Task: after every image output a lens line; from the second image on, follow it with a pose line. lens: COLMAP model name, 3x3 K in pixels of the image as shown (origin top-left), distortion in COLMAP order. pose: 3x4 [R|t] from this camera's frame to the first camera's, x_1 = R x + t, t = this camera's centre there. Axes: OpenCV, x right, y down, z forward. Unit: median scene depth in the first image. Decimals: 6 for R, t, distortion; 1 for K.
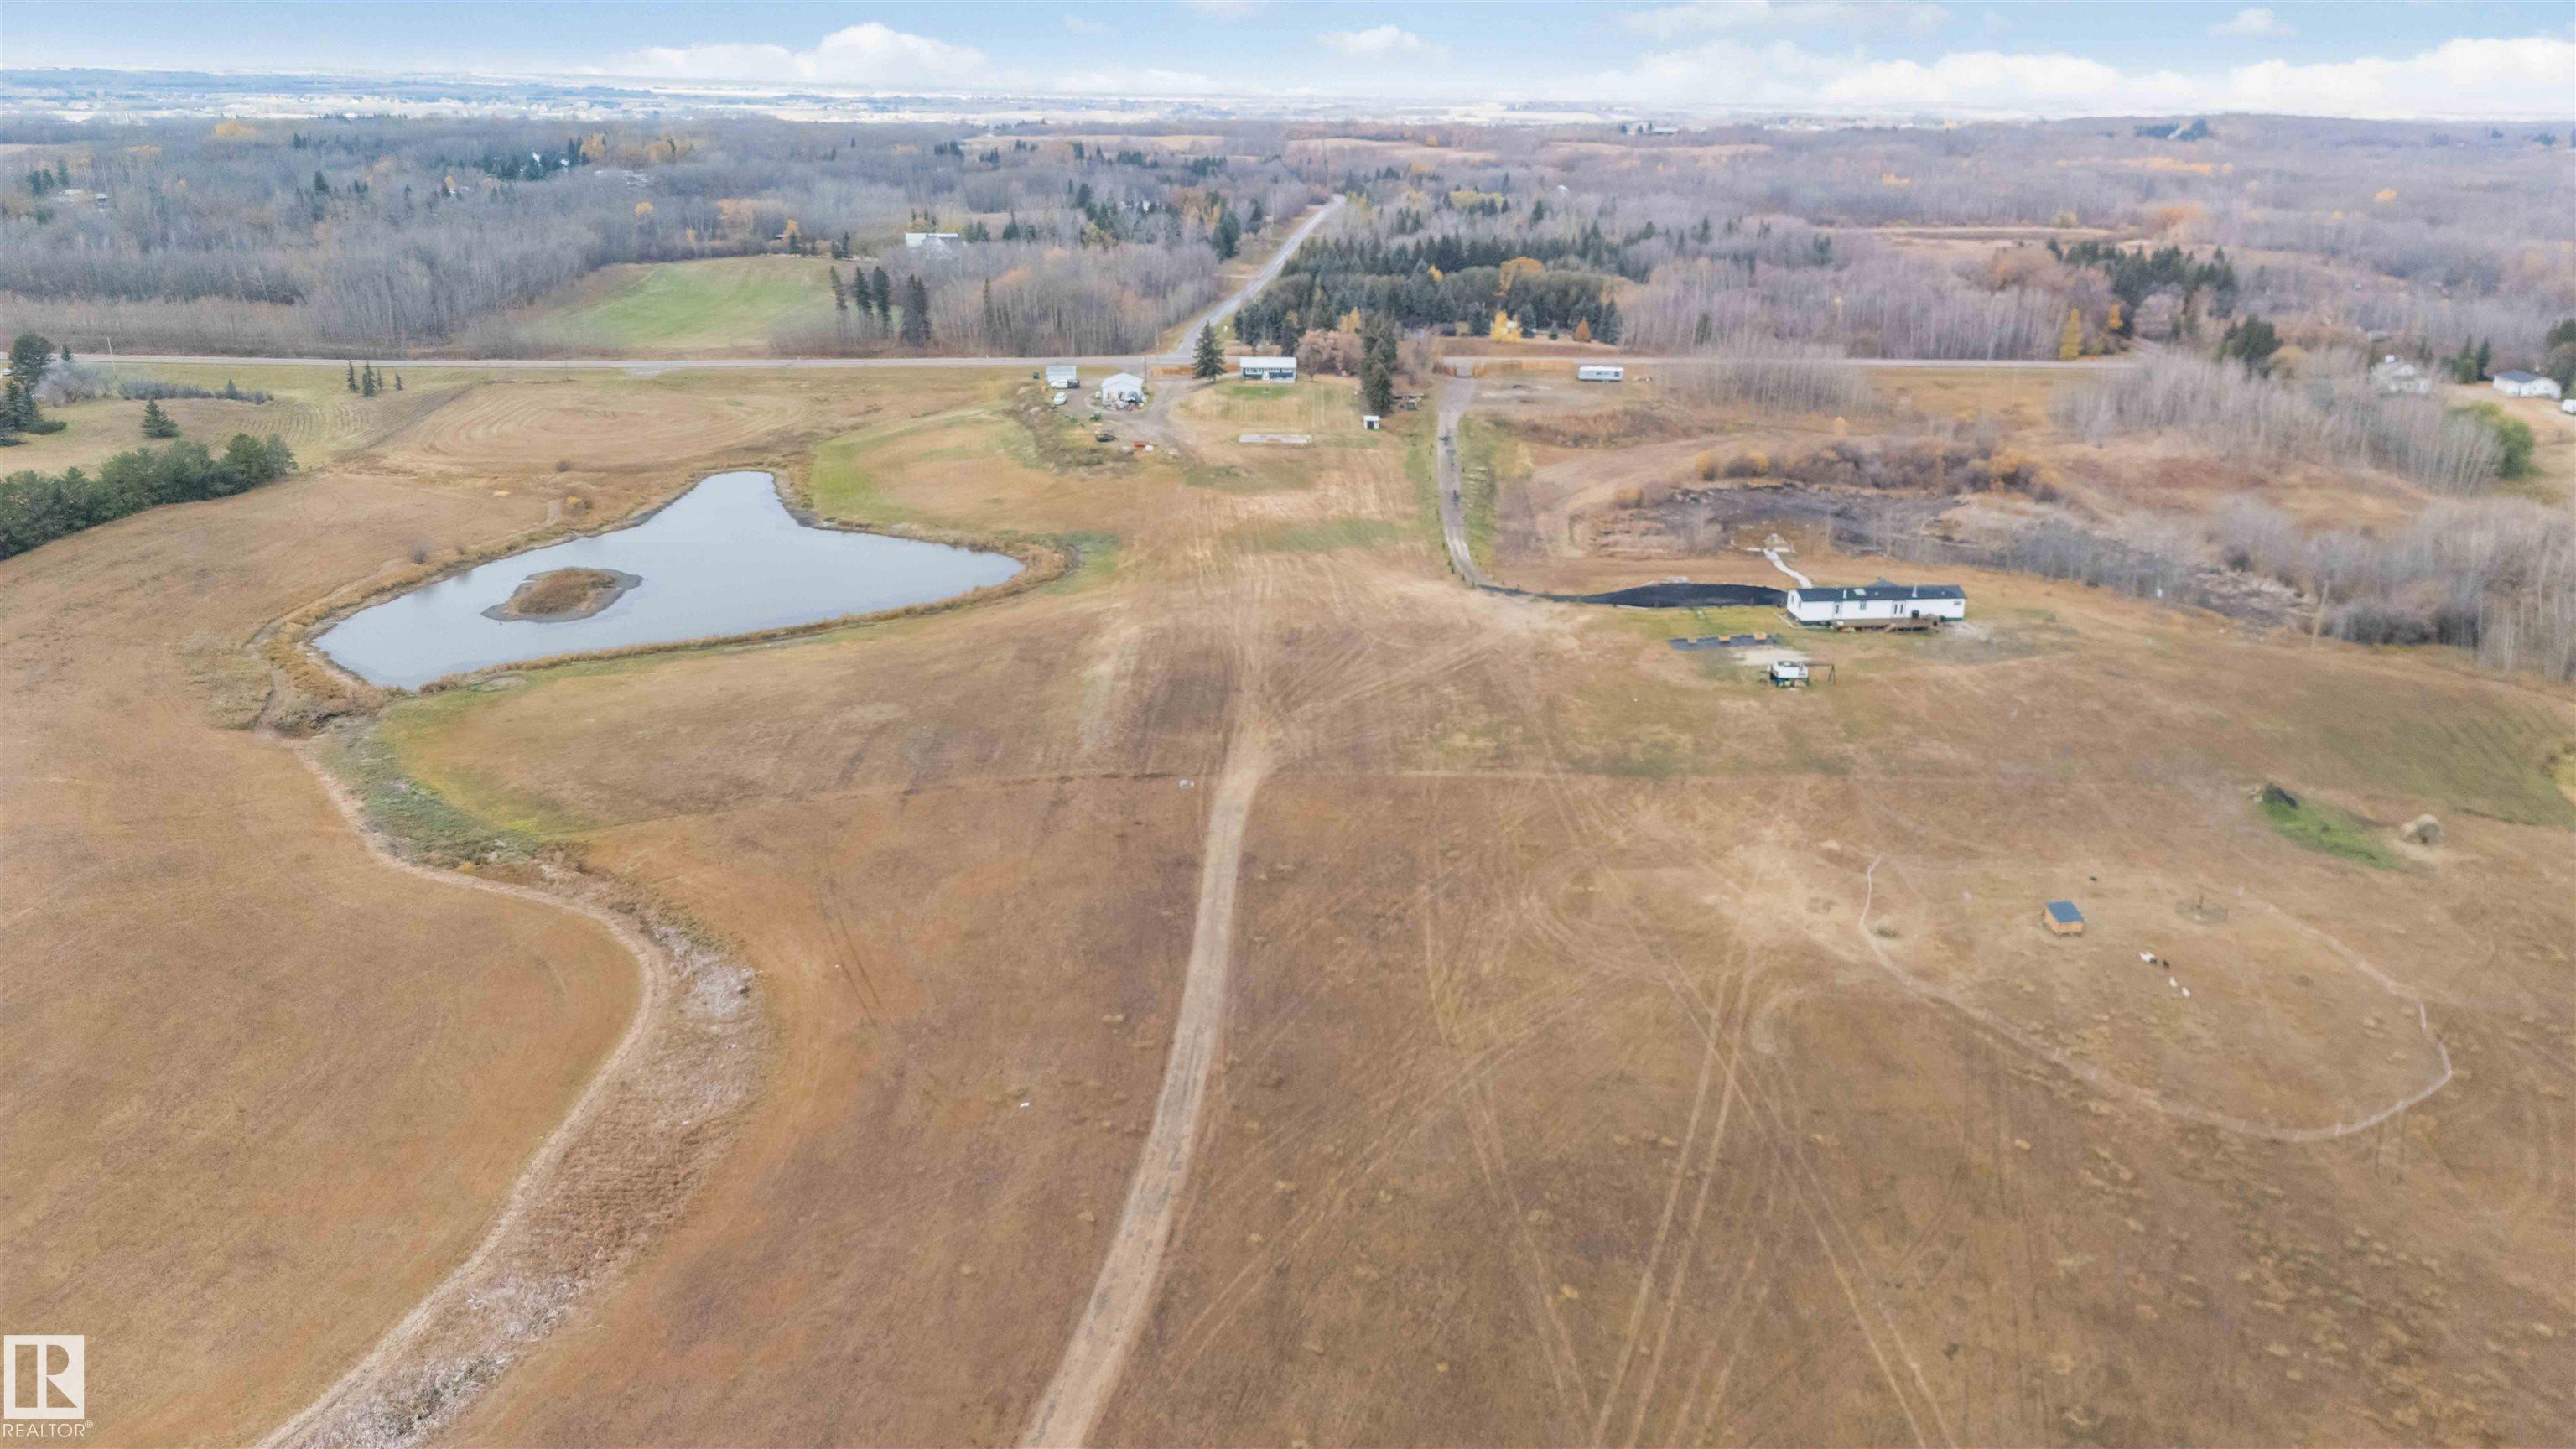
lens RADIAL K [[1911.5, 0, 1292.8], [0, 1911.5, 735.0], [0, 0, 1]] dist [0.100112, -0.119693]
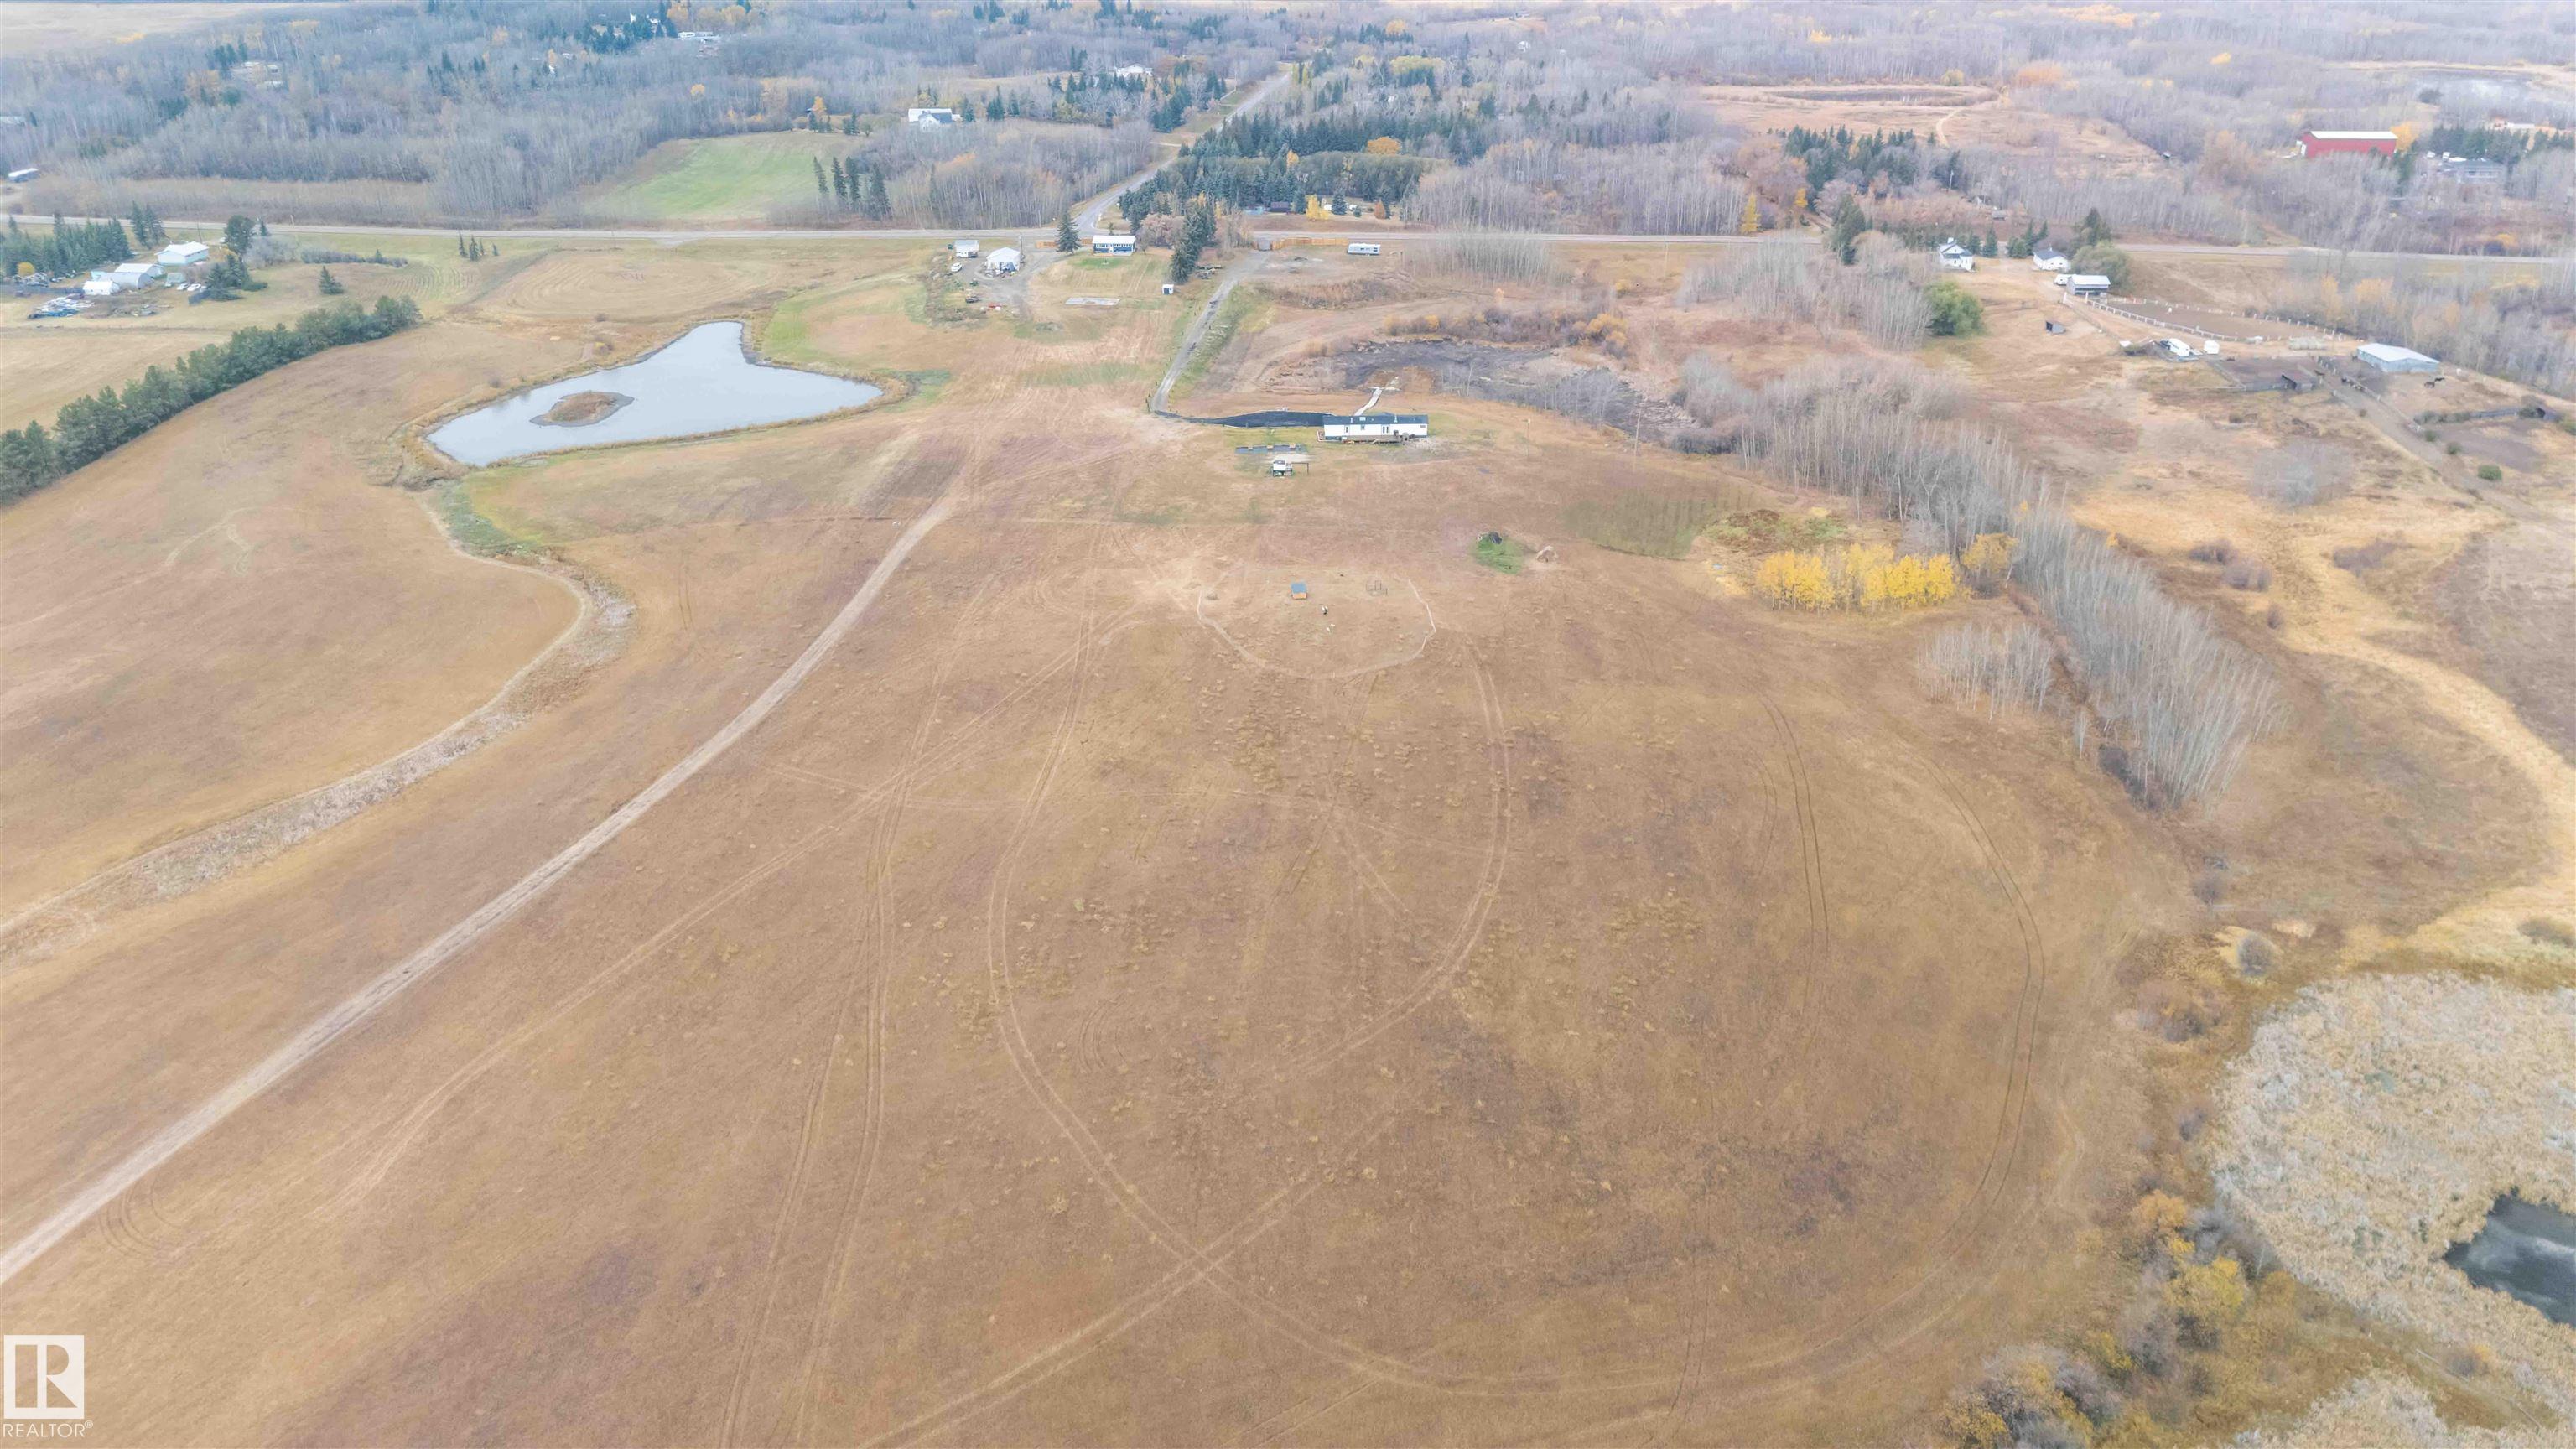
lens RADIAL K [[1911.5, 0, 1292.8], [0, 1911.5, 735.0], [0, 0, 1]] dist [0.100112, -0.119693]
pose [[0.997385, 0.020761, -0.069231, 0.238959], [-0.014041, 0.995265, 0.096174, 0.024168], [0.070900, -0.094951, 0.992954, -0.417832]]
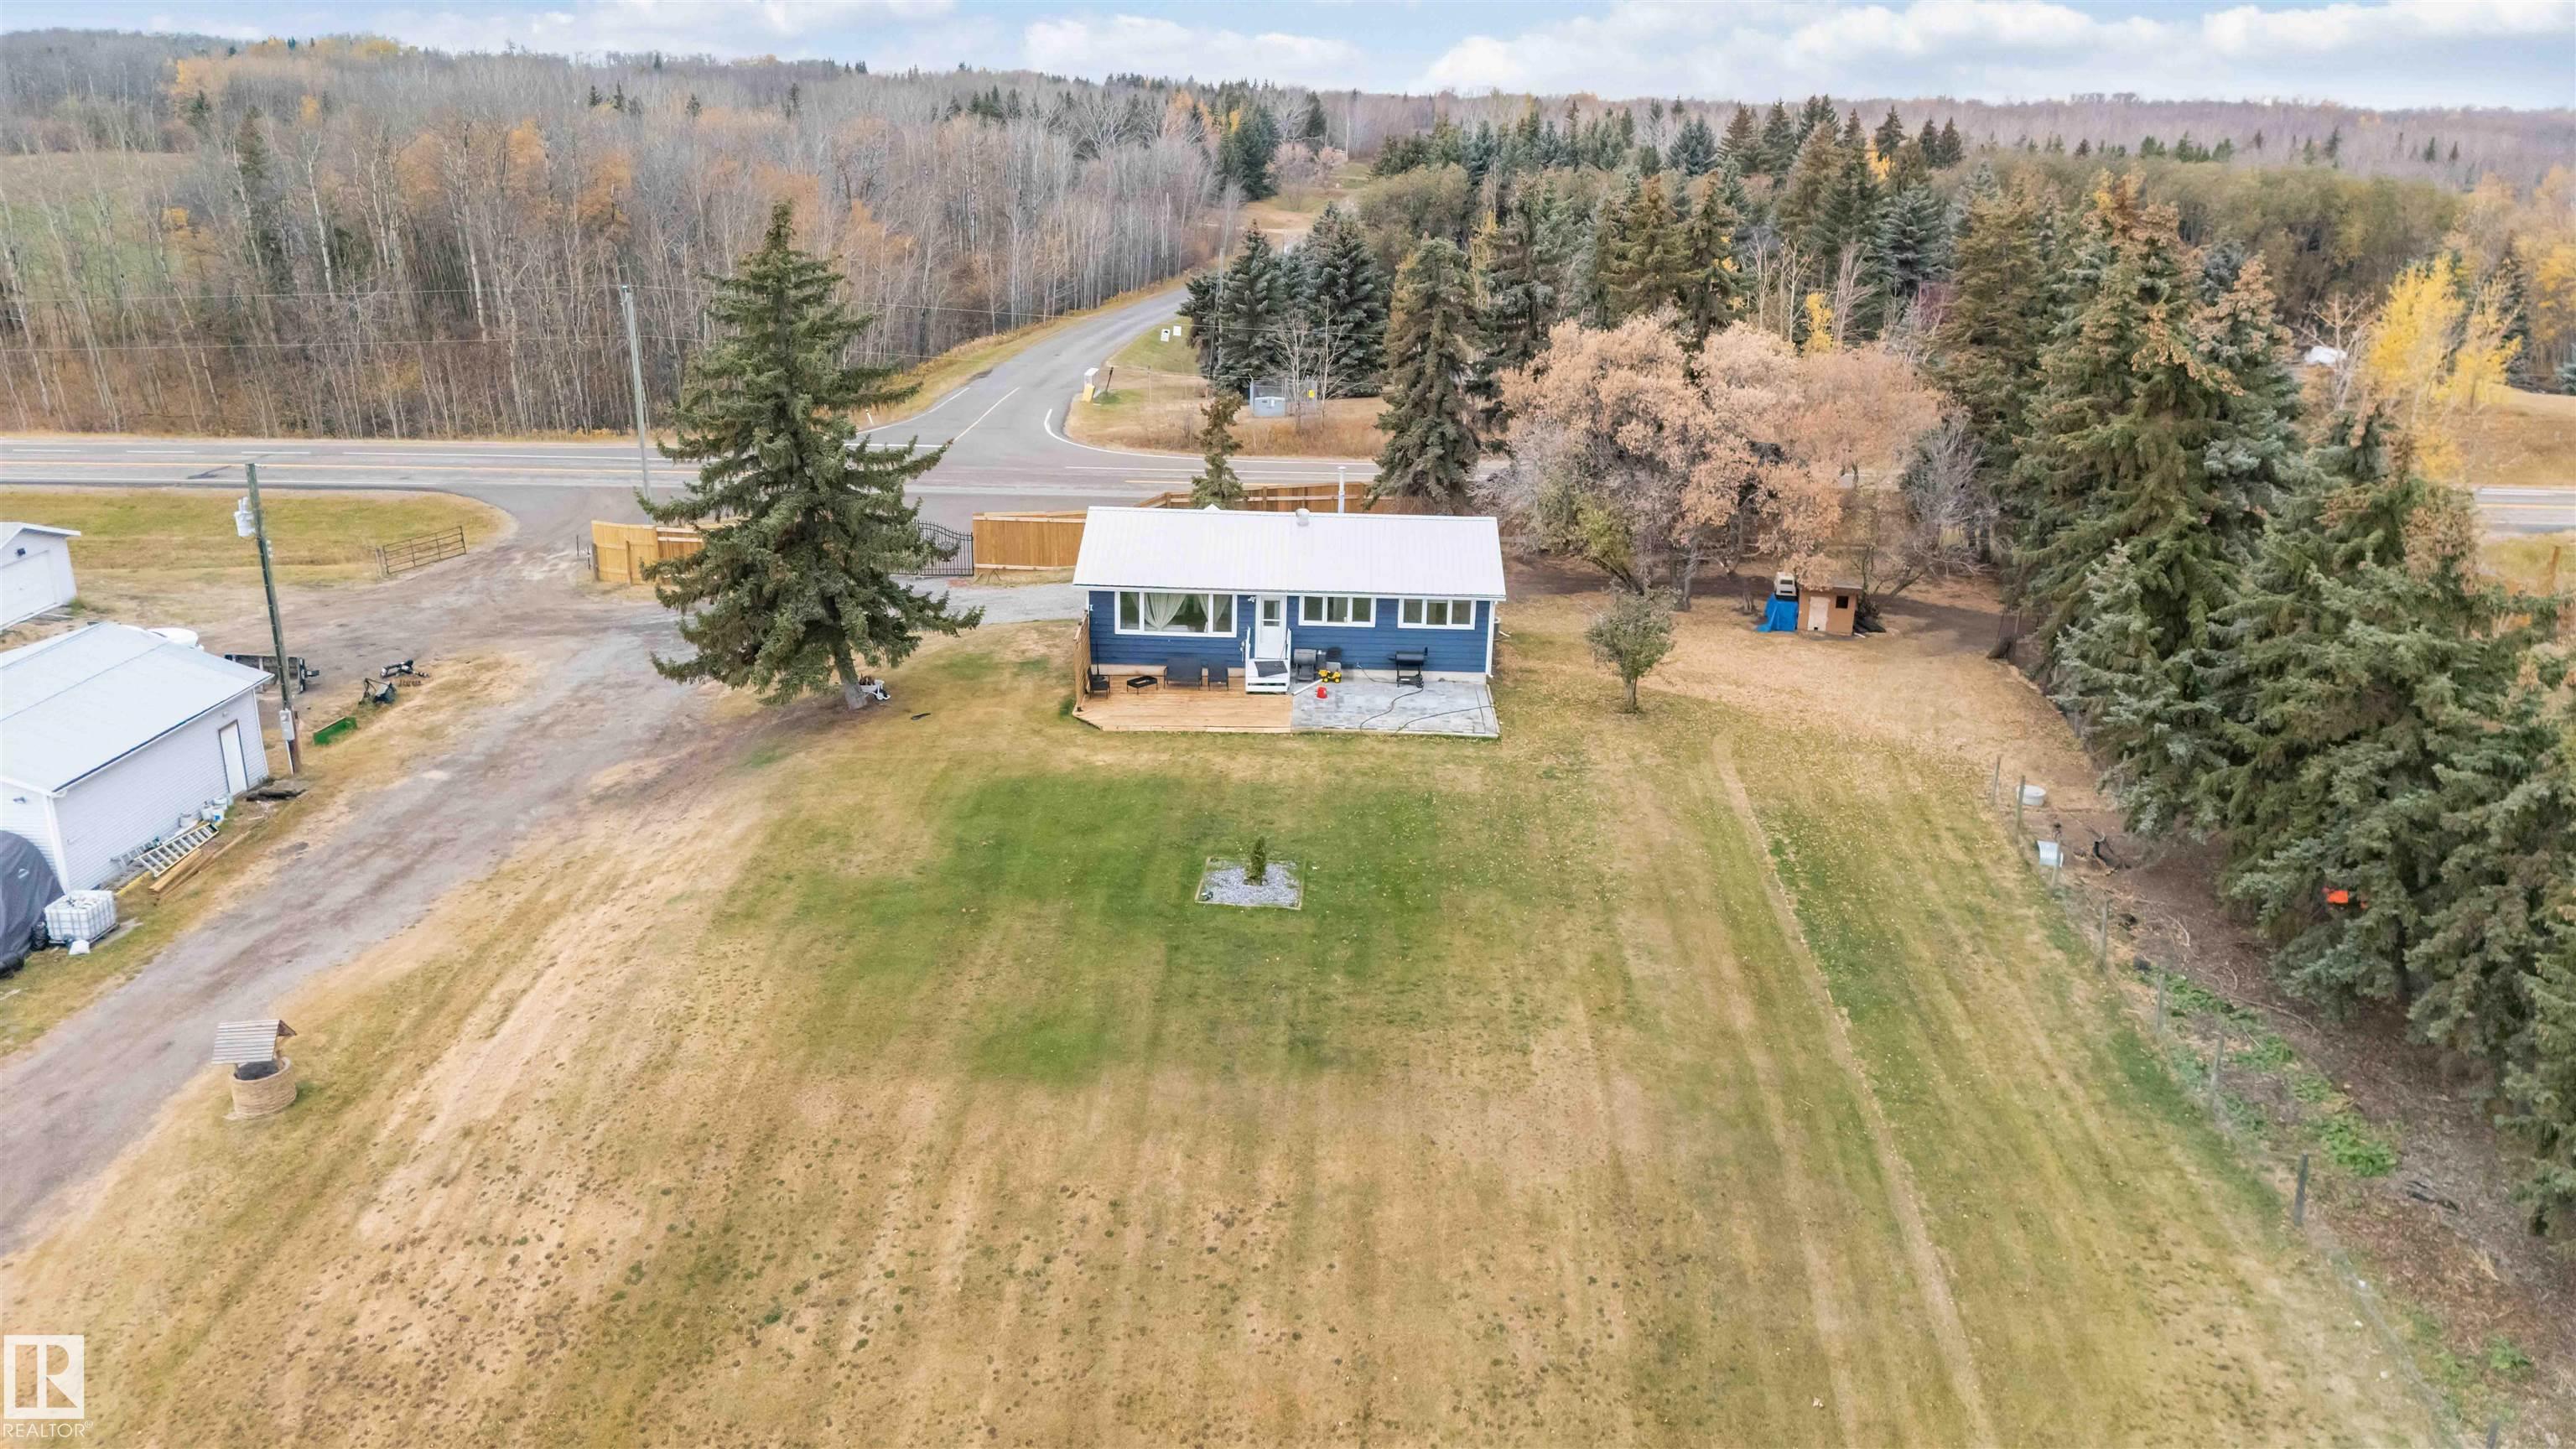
lens RADIAL K [[1911.5, 0, 1292.8], [0, 1911.5, 735.0], [0, 0, 1]] dist [0.100112, -0.119693]
pose [[0.999226, 0.014432, -0.036585, -0.008433], [-0.014928, 0.999800, -0.013324, -0.199231], [0.036386, 0.013860, 0.999242, 0.960839]]
